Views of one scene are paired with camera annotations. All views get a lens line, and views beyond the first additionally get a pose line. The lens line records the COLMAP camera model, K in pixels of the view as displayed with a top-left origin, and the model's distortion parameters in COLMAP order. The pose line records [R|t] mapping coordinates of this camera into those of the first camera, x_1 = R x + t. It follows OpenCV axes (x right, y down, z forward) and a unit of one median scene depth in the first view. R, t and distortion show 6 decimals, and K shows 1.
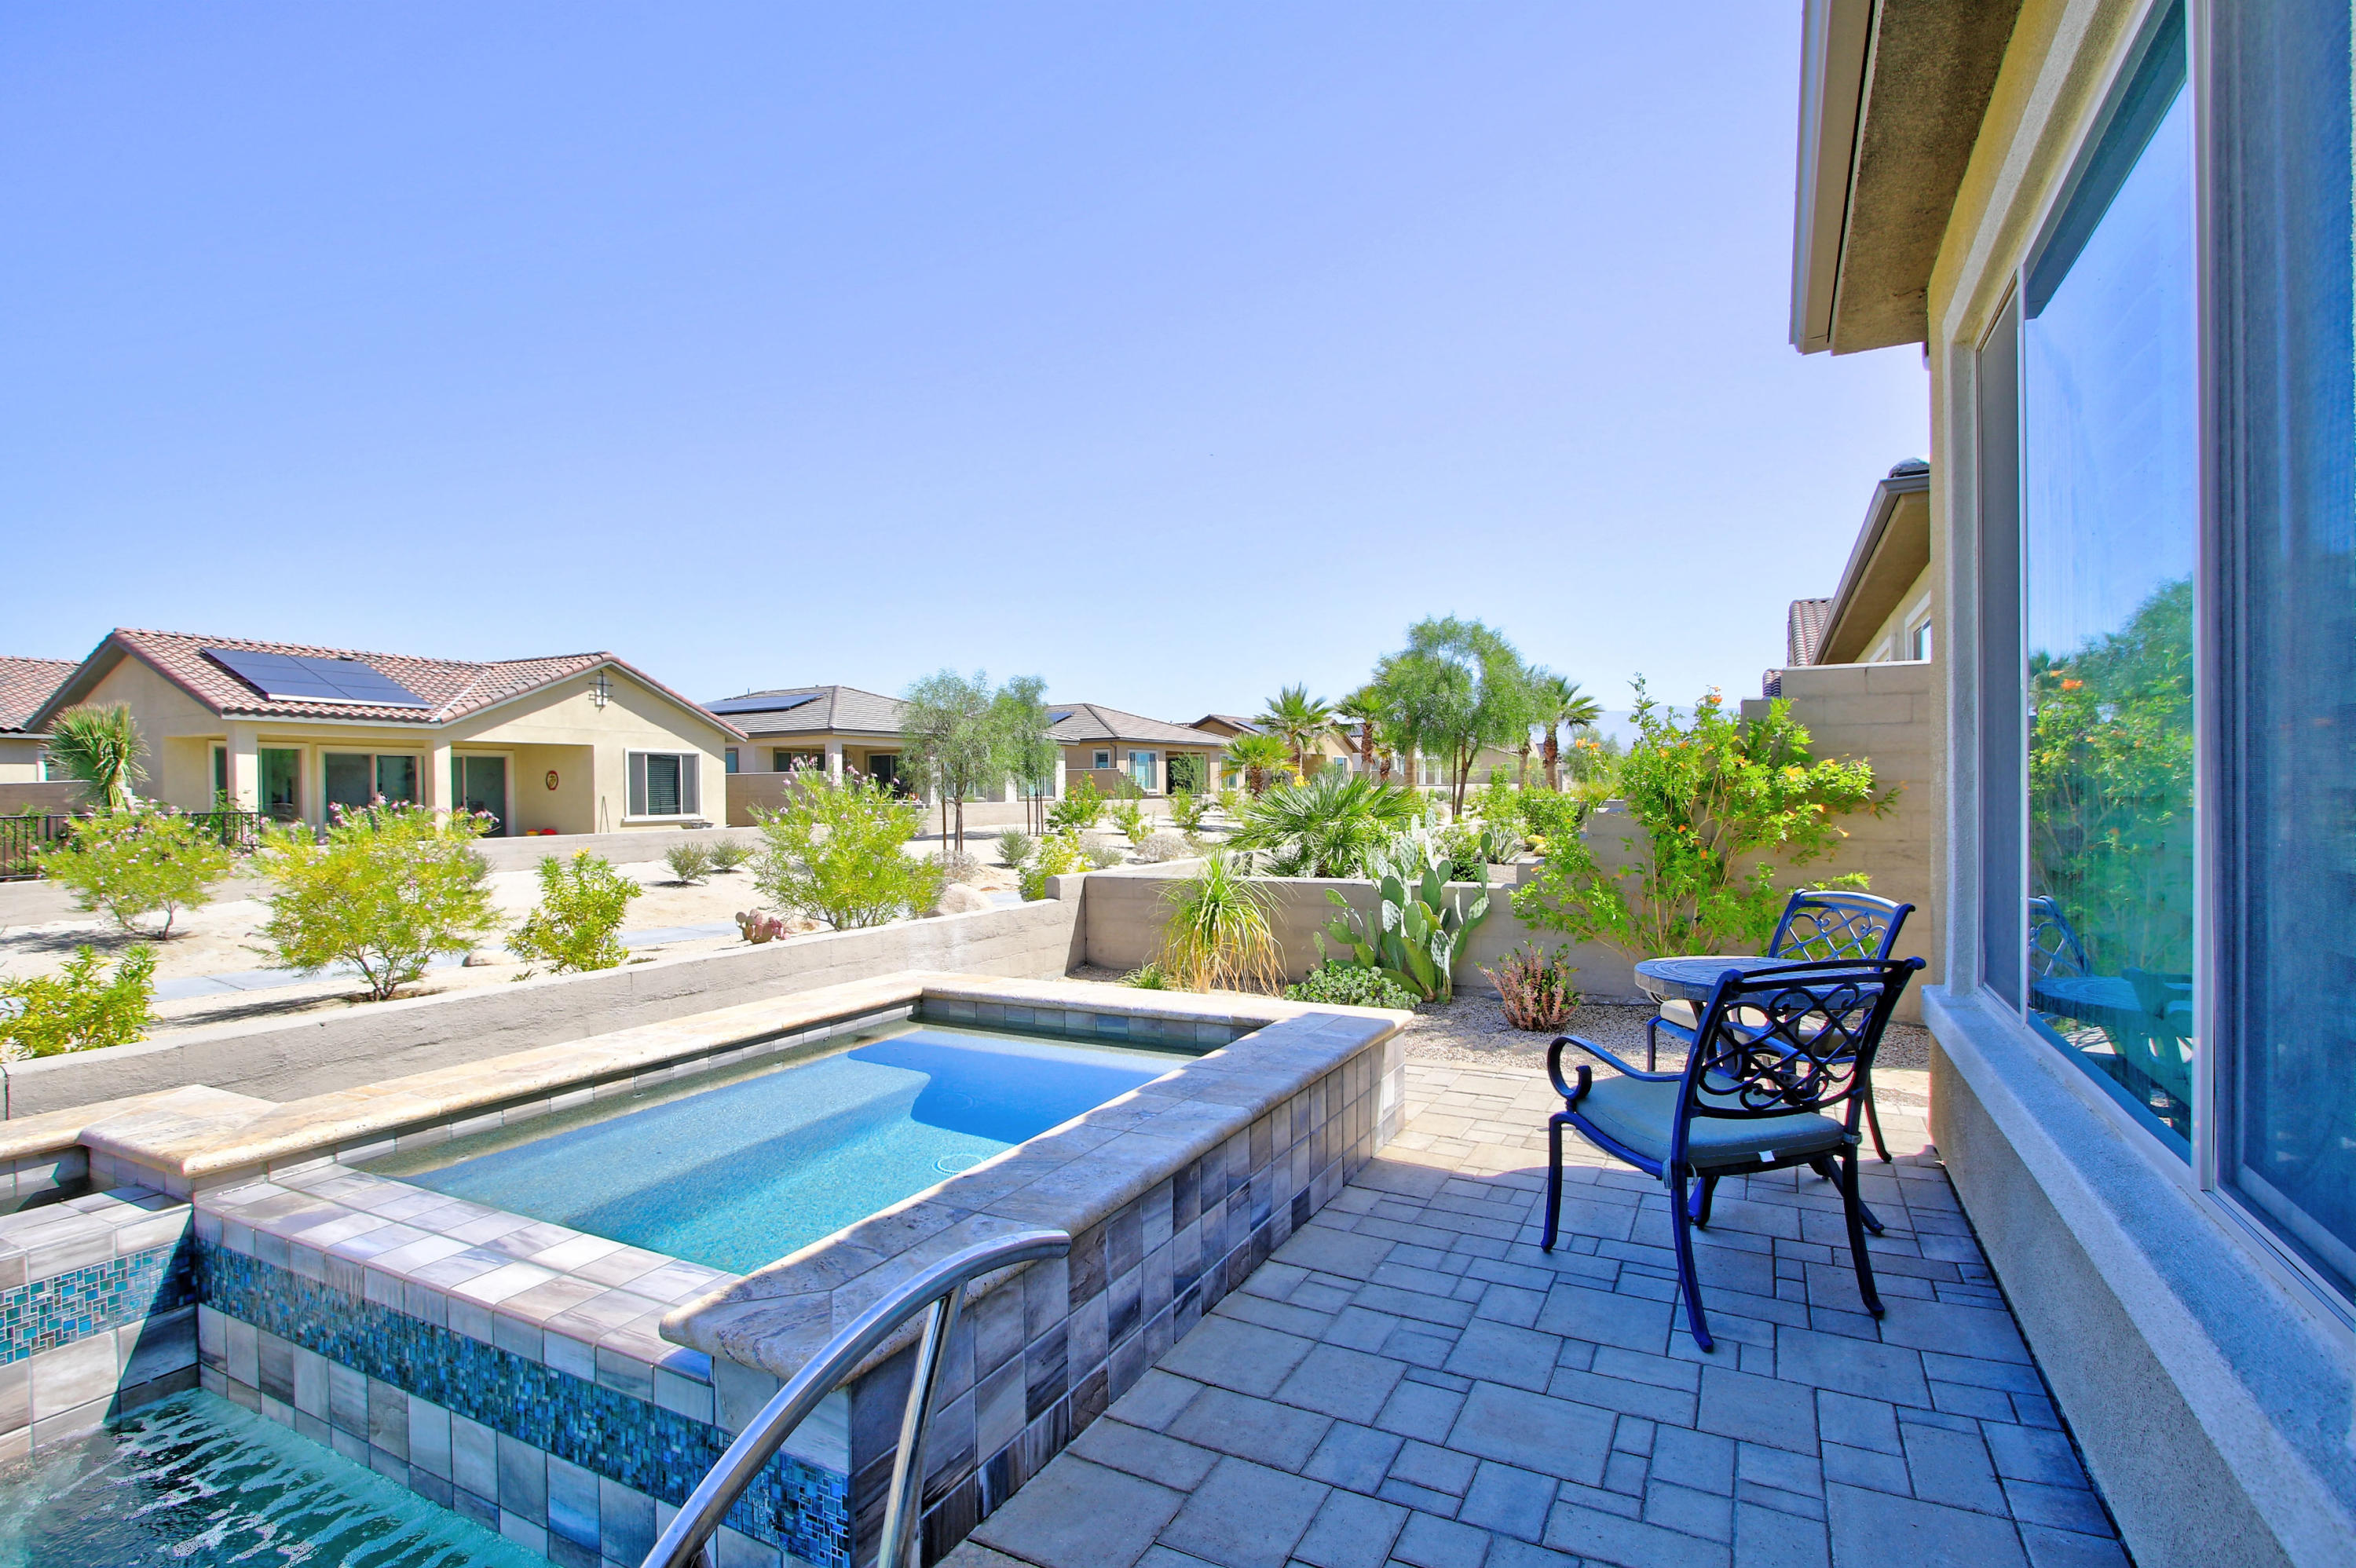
lens RADIAL K [[1140.8, 0, 1163.1], [0, 1140.8, 803.7], [0, 0, 1]] dist [-0.023198, 0.005893]
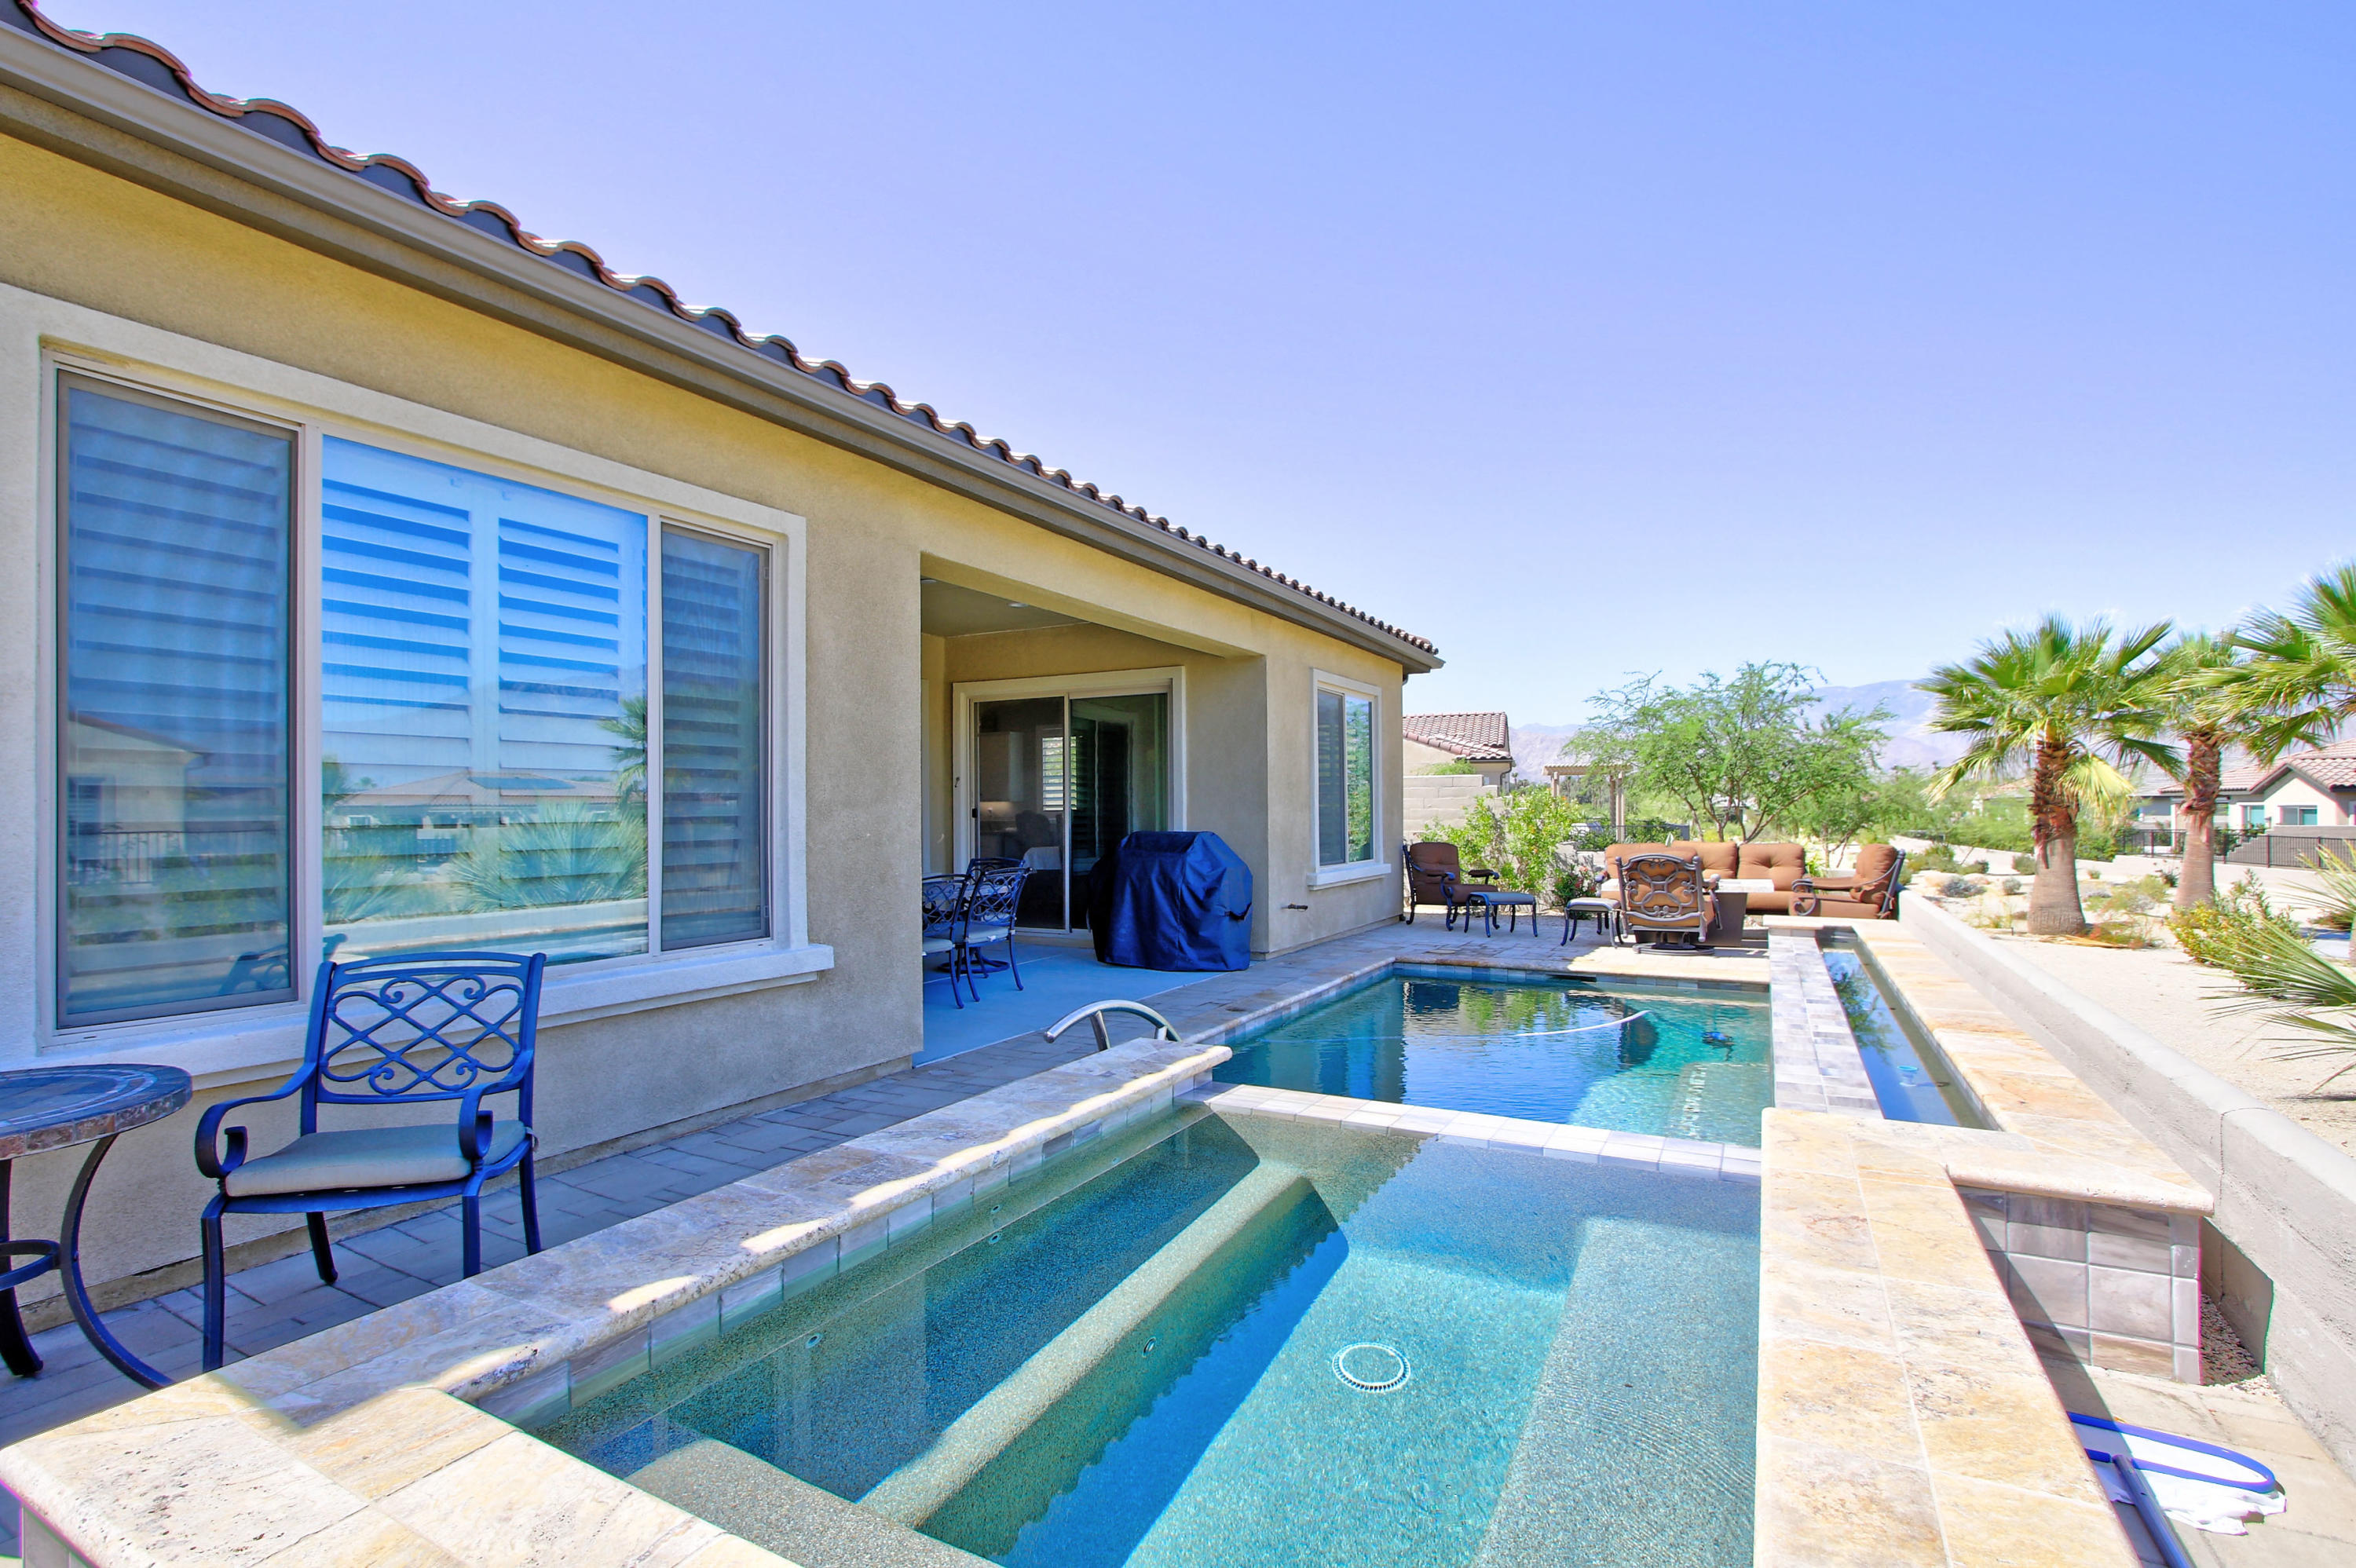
lens RADIAL K [[1092.8, 0, 1164.9], [0, 1092.8, 802.6], [0, 0, 1]] dist [-0.019755, 0.001962]
pose [[-0.999685, 0.016070, 0.019275, -0.027966], [0.016153, 0.999861, 0.004155, -0.002642], [-0.019206, 0.004465, -0.999806, 0.240534]]
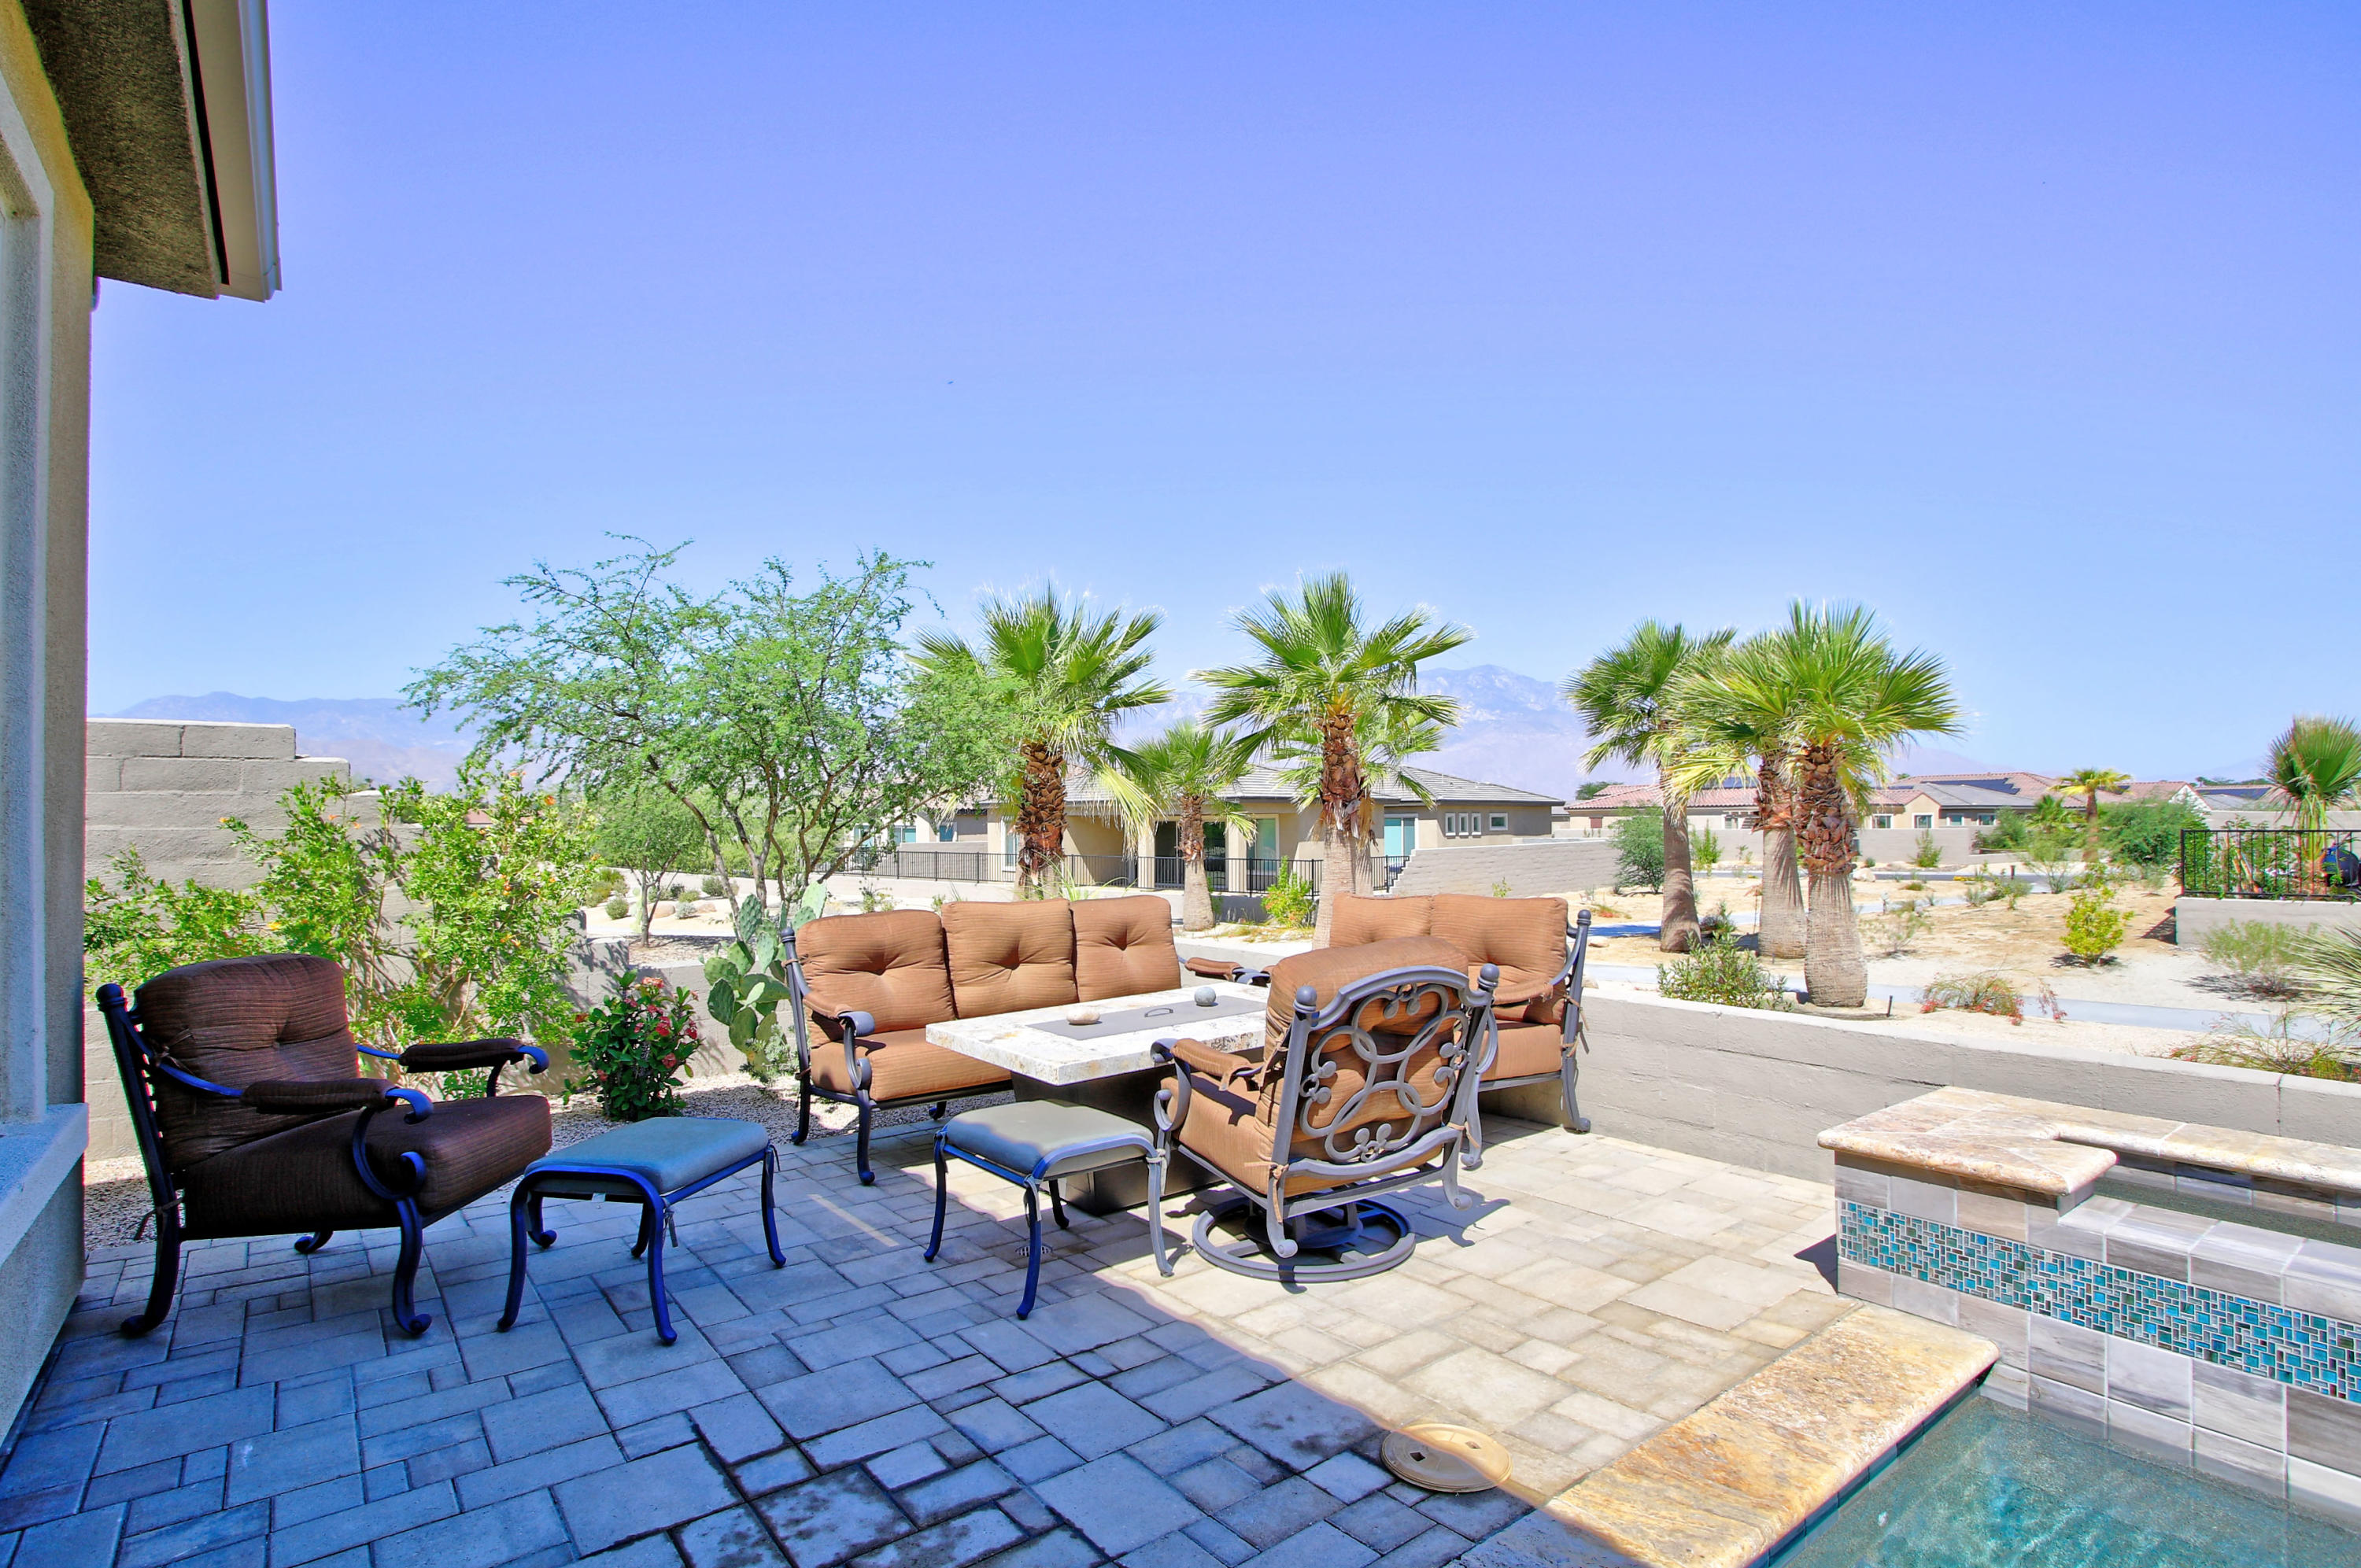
lens RADIAL K [[1143.2, 0, 1165.6], [0, 1143.2, 803.7], [0, 0, 1]] dist [-0.023198, 0.005893]
pose [[-0.423220, -0.002071, -0.906024, -0.070843], [-0.000059, 0.999997, -0.002258, 0.002390], [0.906027, -0.000902, -0.423219, -0.133578]]
